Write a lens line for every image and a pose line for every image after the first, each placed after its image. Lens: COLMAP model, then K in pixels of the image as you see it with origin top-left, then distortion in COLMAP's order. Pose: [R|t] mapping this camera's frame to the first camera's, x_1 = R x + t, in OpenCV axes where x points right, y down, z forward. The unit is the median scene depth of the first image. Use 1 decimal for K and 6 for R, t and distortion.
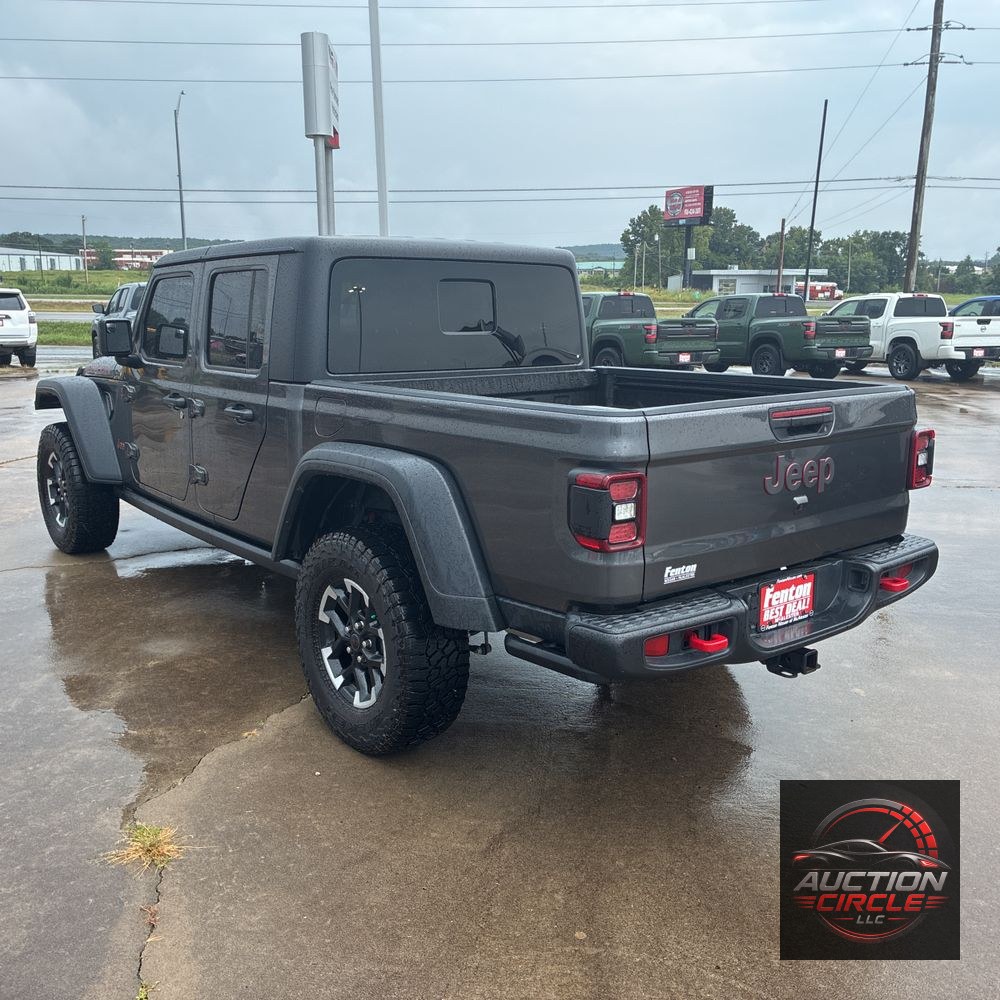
lens RADIAL K [[1008.5, 0, 500.0], [0, 1008.5, 500.0], [0, 0, 1]] dist [0.036094, -0.034540]
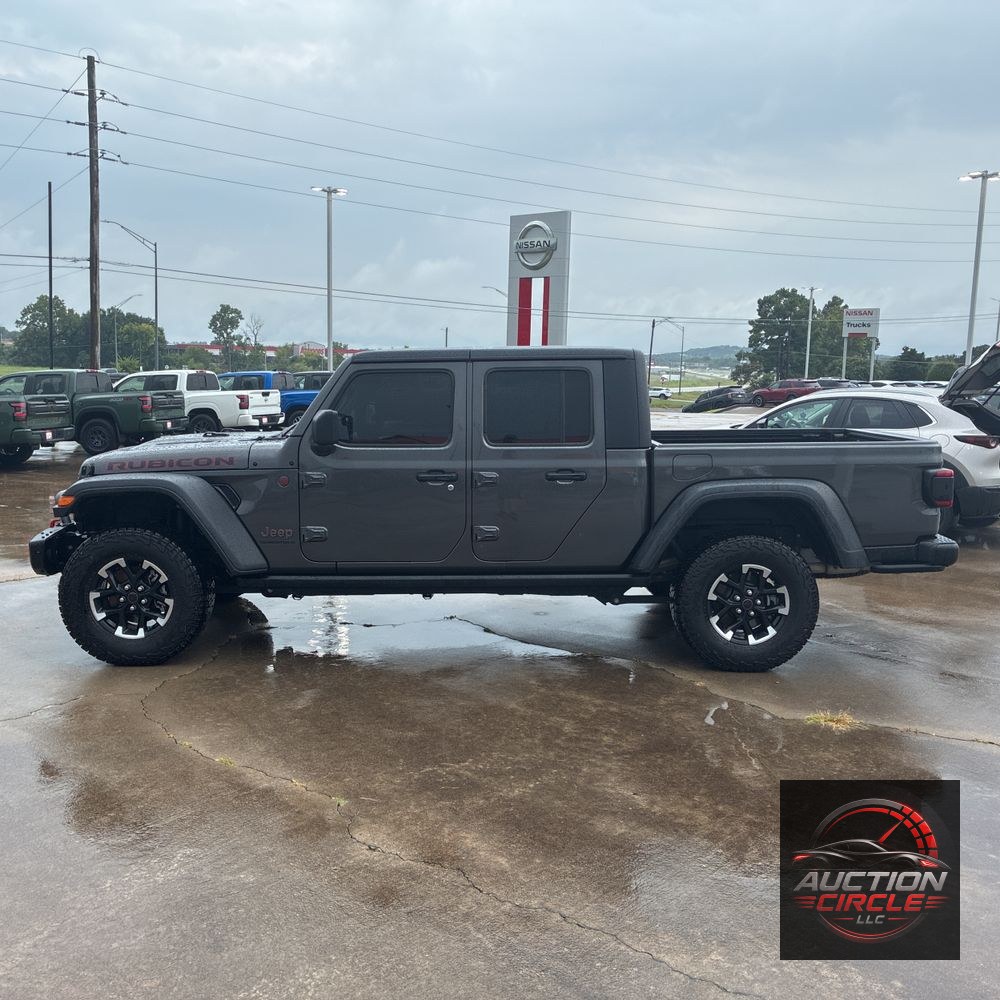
lens RADIAL K [[997.2, 0, 512.0], [0, 997.2, 495.1], [0, 0, 1]] dist [0.047973, -0.038645]
pose [[0.621595, -0.097407, 0.777259, -0.276273], [0.152787, 0.988258, 0.001662, -0.015363], [-0.768294, 0.117722, 0.629179, 0.048006]]
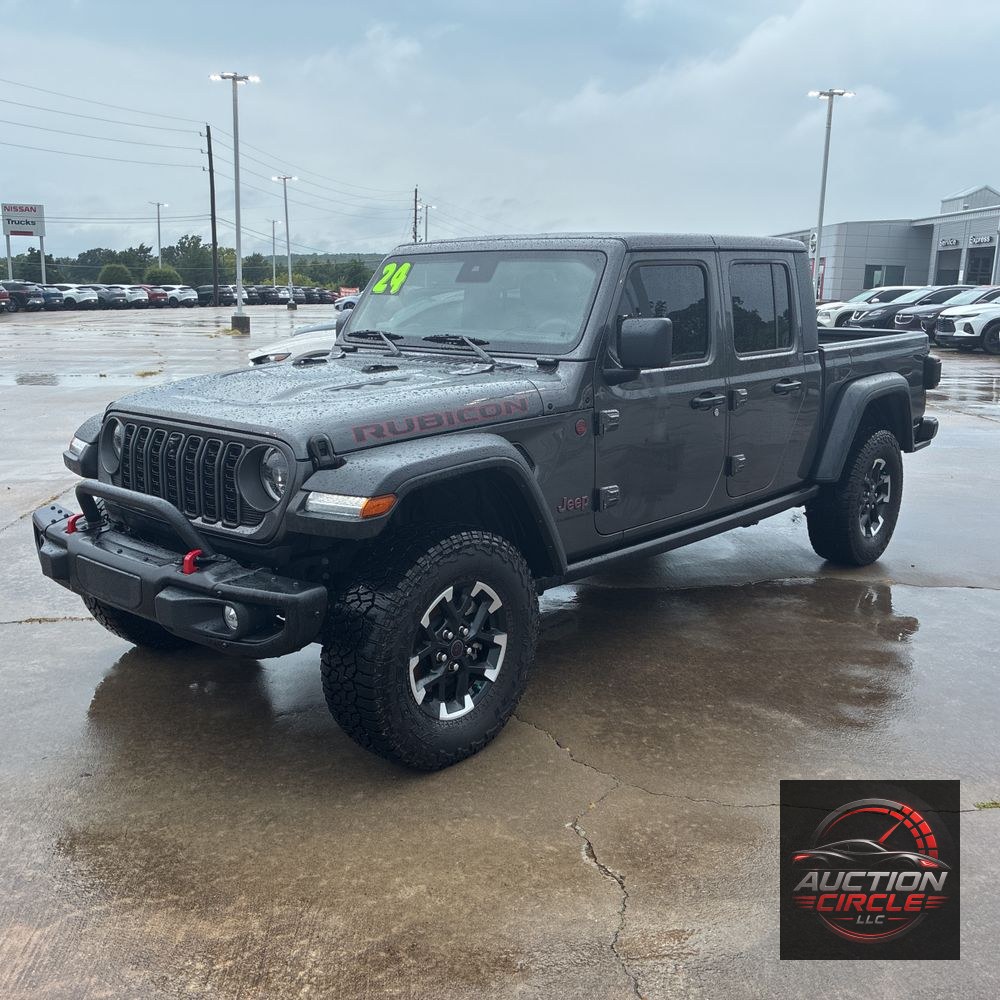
lens RADIAL K [[997.2, 0, 512.0], [0, 997.2, 495.1], [0, 0, 1]] dist [0.047973, -0.038645]
pose [[-0.151250, -0.212915, 0.965293, -0.282764], [0.190969, 0.951837, 0.239870, -0.063634], [-0.969873, 0.220621, -0.103305, 0.303956]]
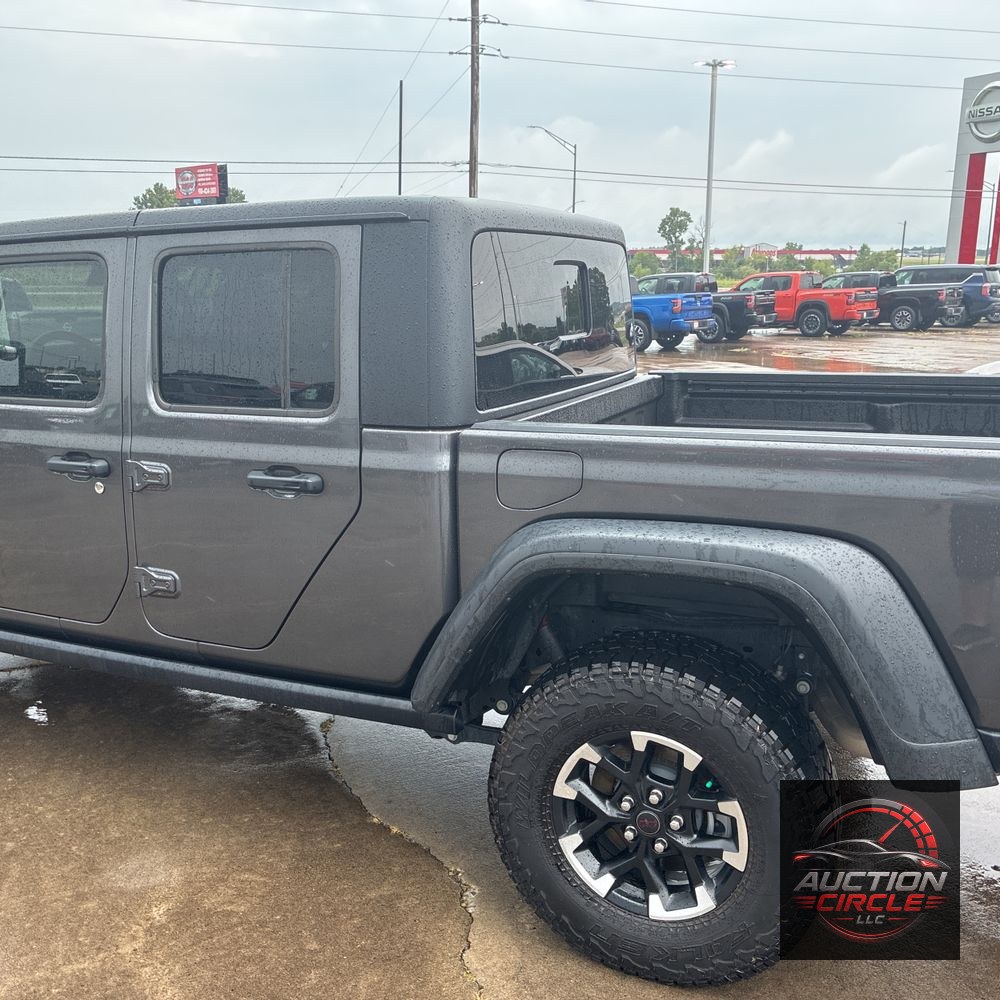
lens RADIAL K [[1010.9, 0, 511.9], [0, 1010.9, 501.8], [0, 0, 1]] dist [-0.001898, 0.047698]
pose [[0.891763, -0.111683, 0.438504, -0.084568], [0.103365, 0.993719, 0.042884, -0.017750], [-0.440539, 0.007084, 0.897706, 0.079247]]
